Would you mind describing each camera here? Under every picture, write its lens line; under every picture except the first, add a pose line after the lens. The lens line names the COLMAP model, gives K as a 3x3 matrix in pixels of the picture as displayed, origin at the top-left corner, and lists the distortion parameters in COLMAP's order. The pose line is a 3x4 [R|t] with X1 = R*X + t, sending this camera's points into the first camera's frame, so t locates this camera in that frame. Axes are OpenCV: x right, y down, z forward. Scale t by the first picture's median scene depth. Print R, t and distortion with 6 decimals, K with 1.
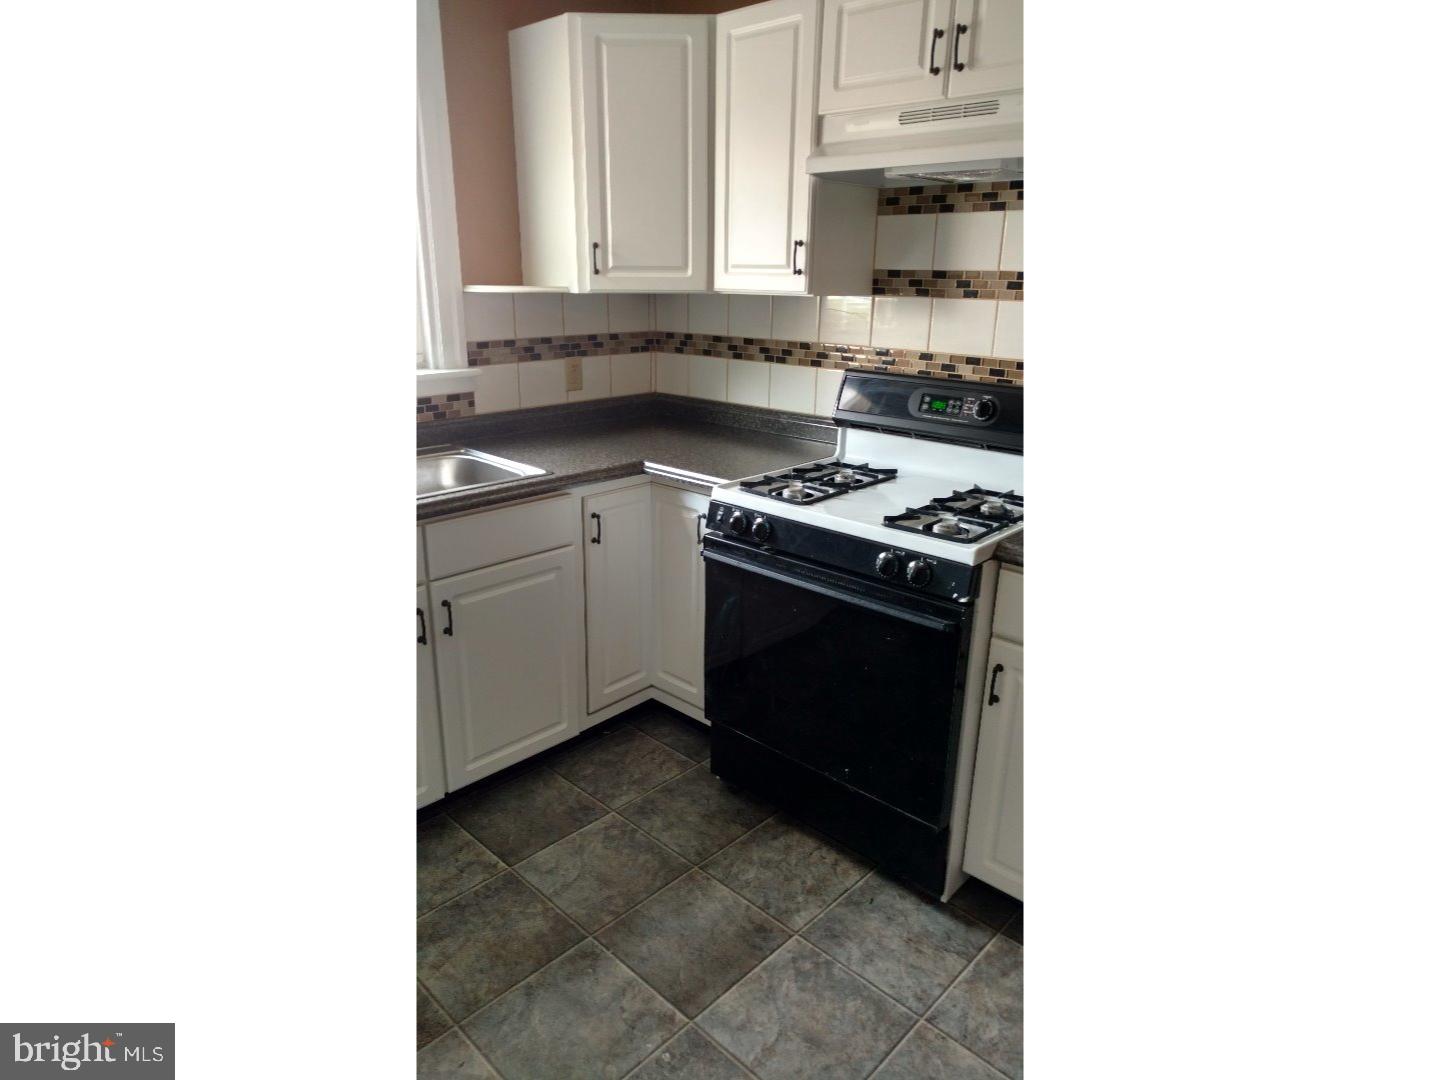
lens RADIAL K [[854.9, 0, 709.8], [0, 854.9, 534.0], [0, 0, 1]] dist [0.007777, 0.001895]
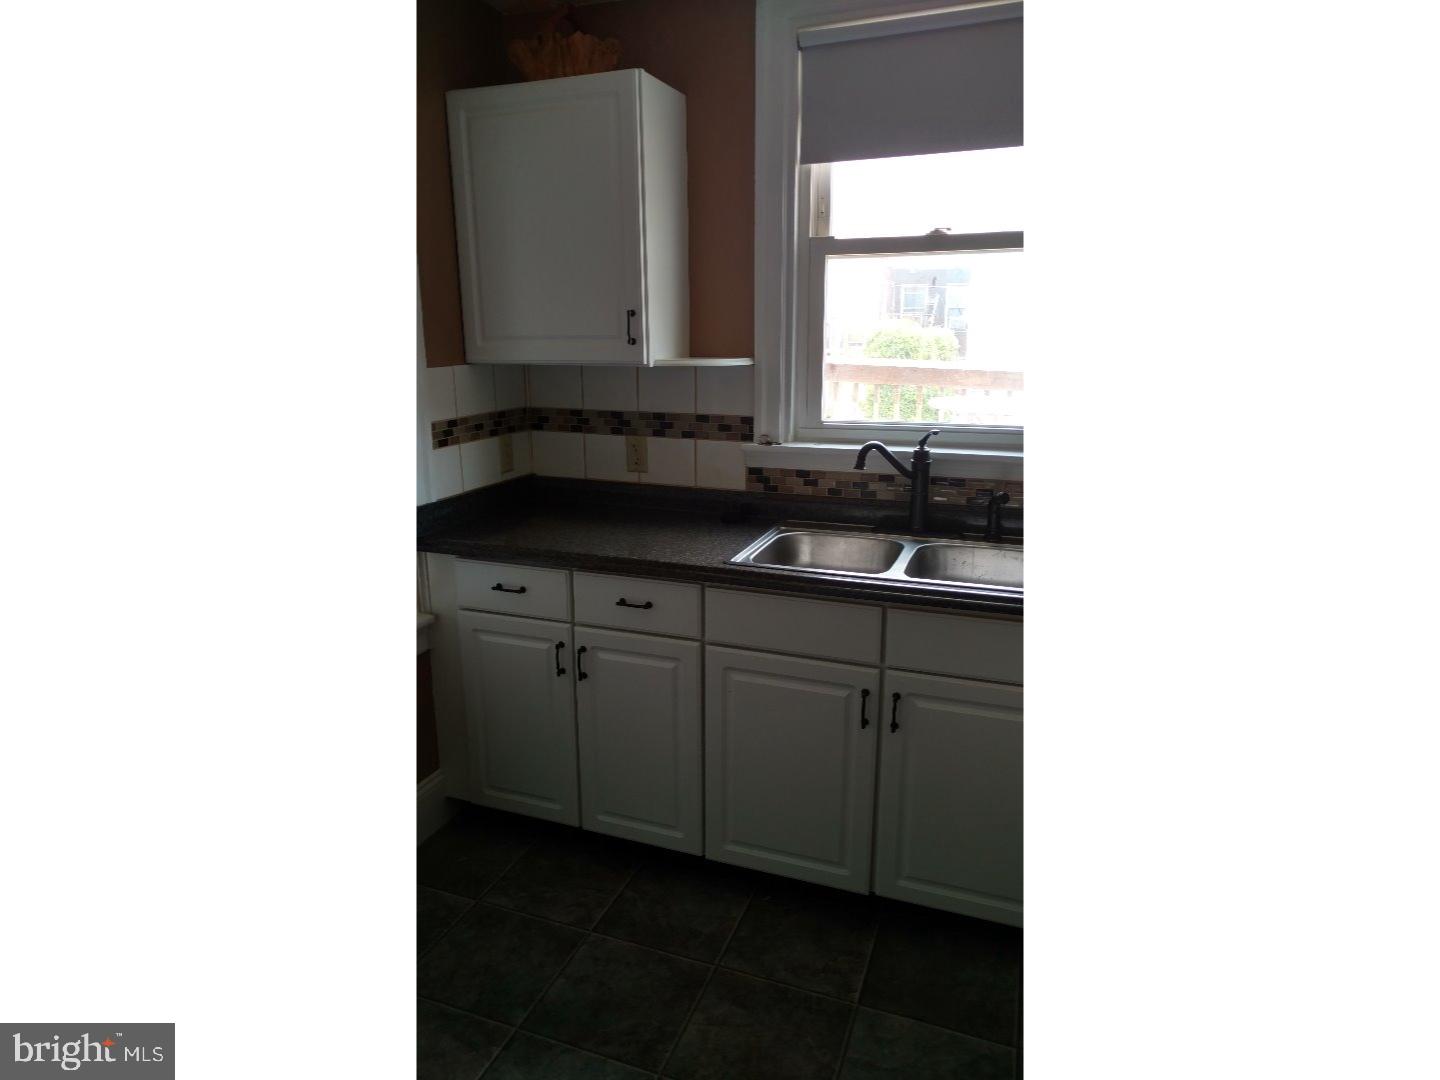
lens RADIAL K [[854.9, 0, 718.0], [0, 854.9, 544.6], [0, 0, 1]] dist [0.007777, 0.001895]
pose [[0.402452, 0.202025, -0.892871, 0.332304], [-0.263179, 0.959703, 0.098522, -0.095417], [0.876795, 0.195335, 0.439403, 0.320517]]
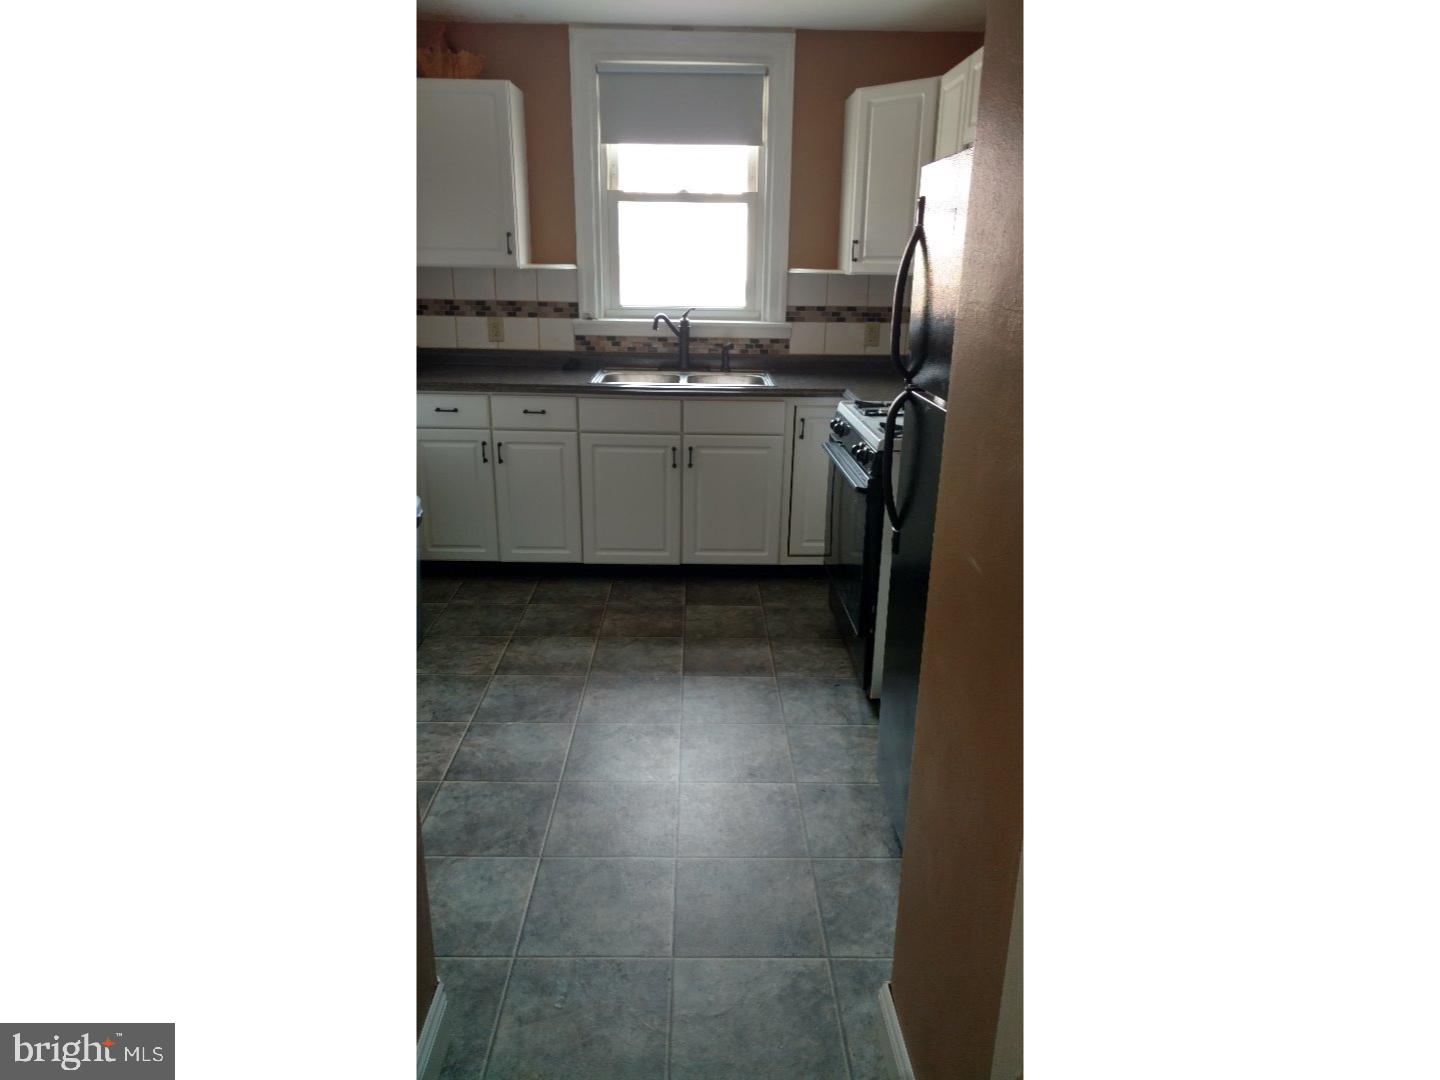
lens RADIAL K [[854.9, 0, 718.8], [0, 854.9, 533.3], [0, 0, 1]] dist [0.007777, 0.001895]
pose [[0.714650, 0.215109, -0.665586, 0.759947], [-0.214867, 0.973044, 0.083770, 0.074437], [0.665664, 0.083146, 0.741605, -0.196336]]
